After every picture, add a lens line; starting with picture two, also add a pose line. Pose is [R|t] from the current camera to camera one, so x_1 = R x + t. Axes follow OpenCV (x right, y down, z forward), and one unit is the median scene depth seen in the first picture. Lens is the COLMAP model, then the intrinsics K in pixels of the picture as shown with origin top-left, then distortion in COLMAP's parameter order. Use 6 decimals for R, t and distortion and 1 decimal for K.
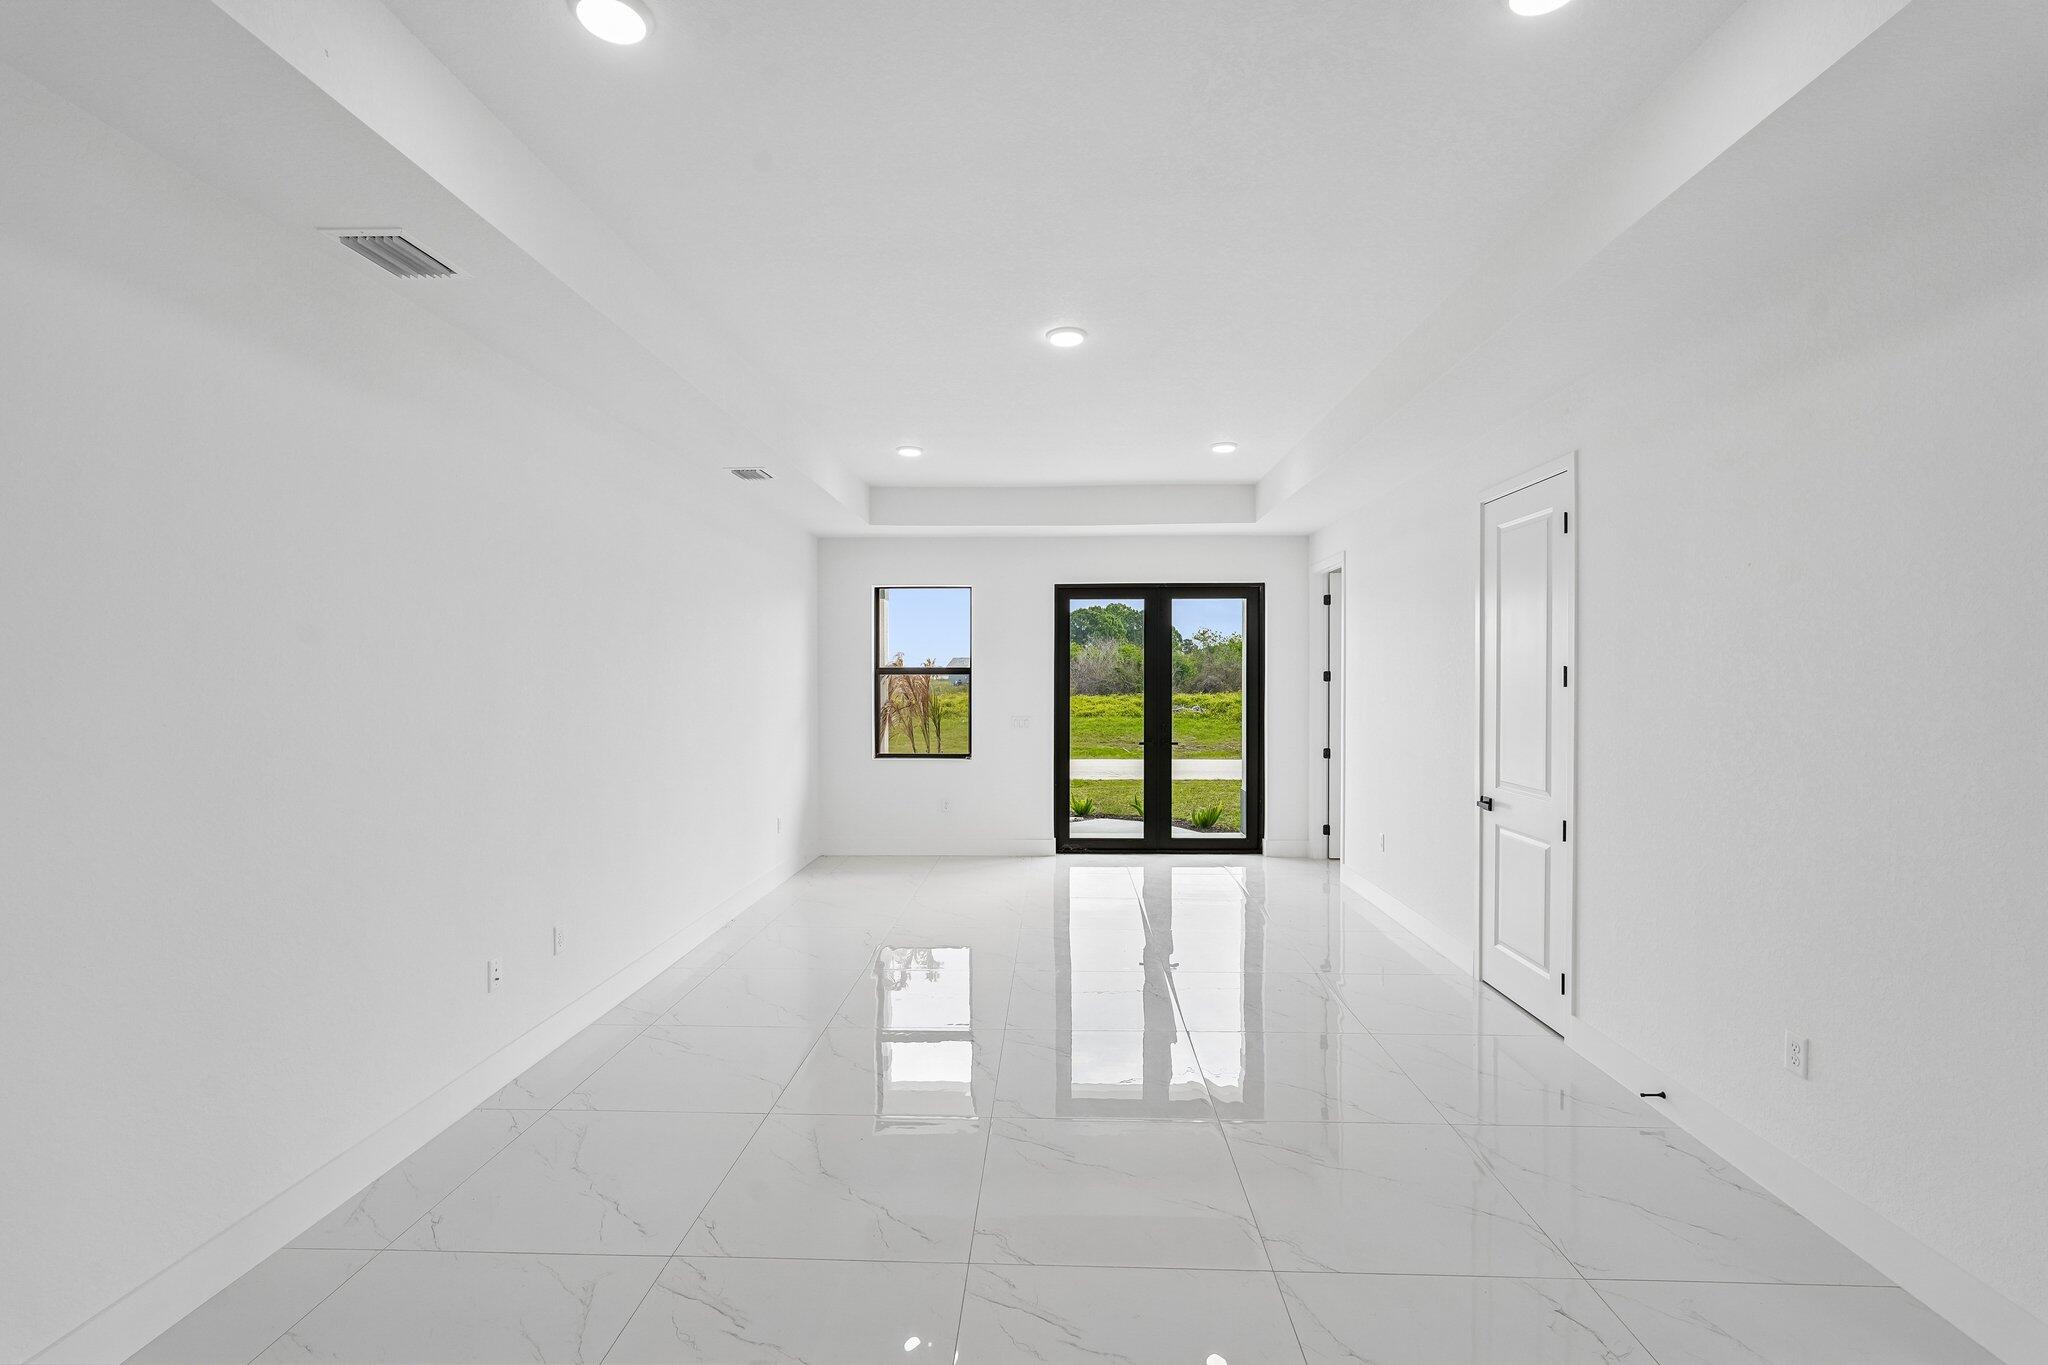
lens RADIAL K [[910.6, 0, 1031.2], [0, 910.6, 683.3], [0, 0, 1]] dist [-0.007094, 0.006519]
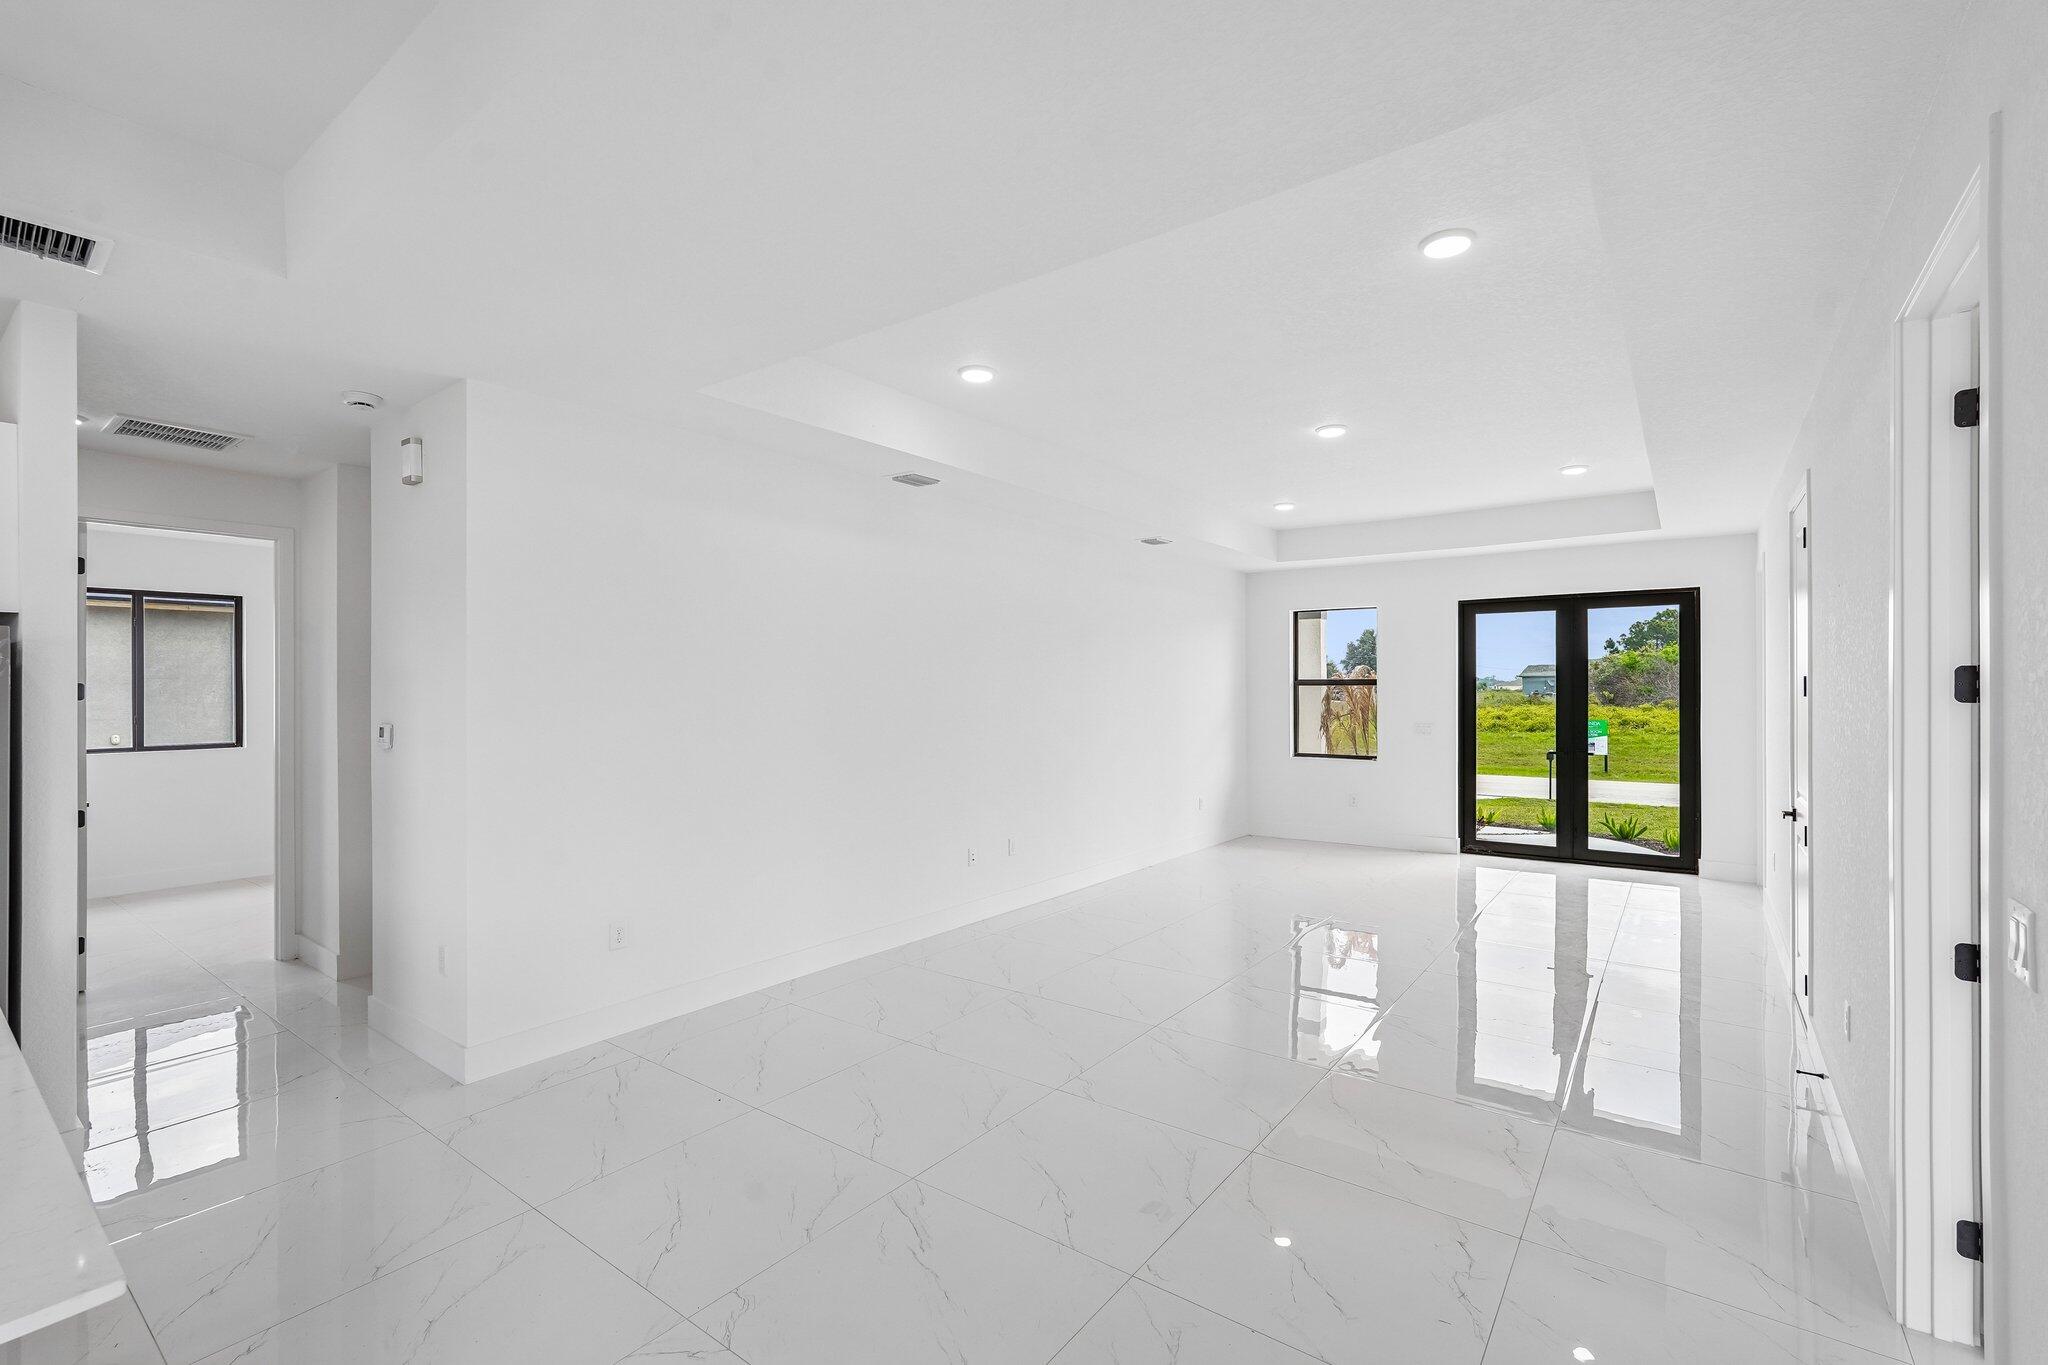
lens RADIAL K [[910.6, 0, 1021.9], [0, 910.6, 687.6], [0, 0, 1]] dist [-0.007094, 0.006519]
pose [[0.830009, -0.001478, -0.557749, 0.195470], [-0.002980, 0.999970, -0.007083, 0.002522], [0.557743, 0.007541, 0.829980, -0.170997]]
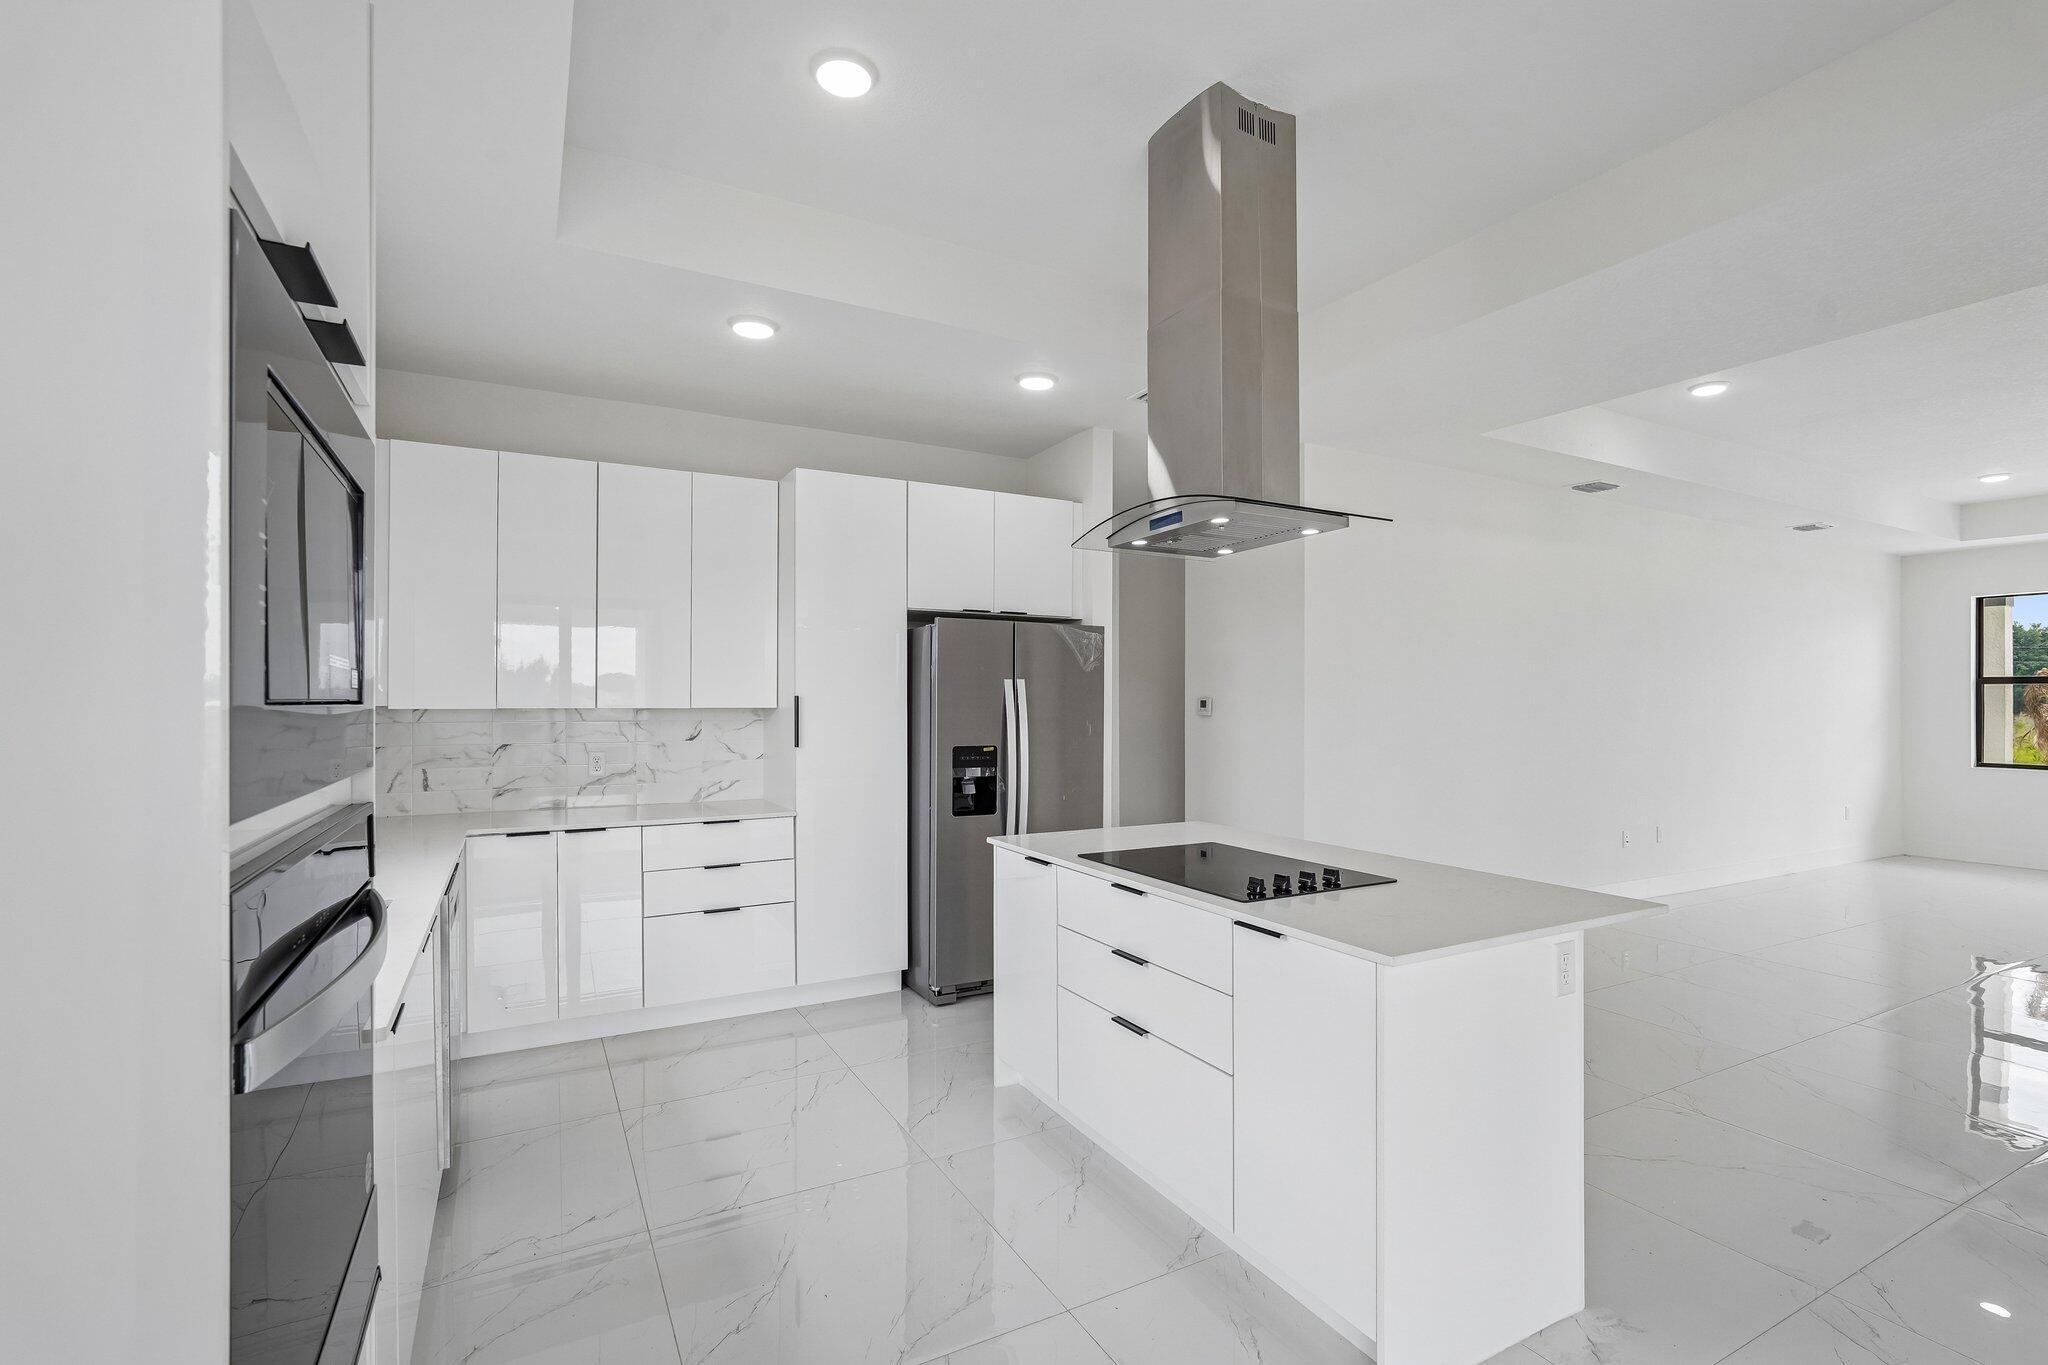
lens RADIAL K [[910.6, 0, 1059.8], [0, 910.6, 701.4], [0, 0, 1]] dist [-0.007094, 0.006519]
pose [[0.520962, 0.004116, -0.853570, 0.163671], [-0.012087, 0.999924, -0.002556, 0.025285], [0.853494, 0.011649, 0.520972, -0.400247]]
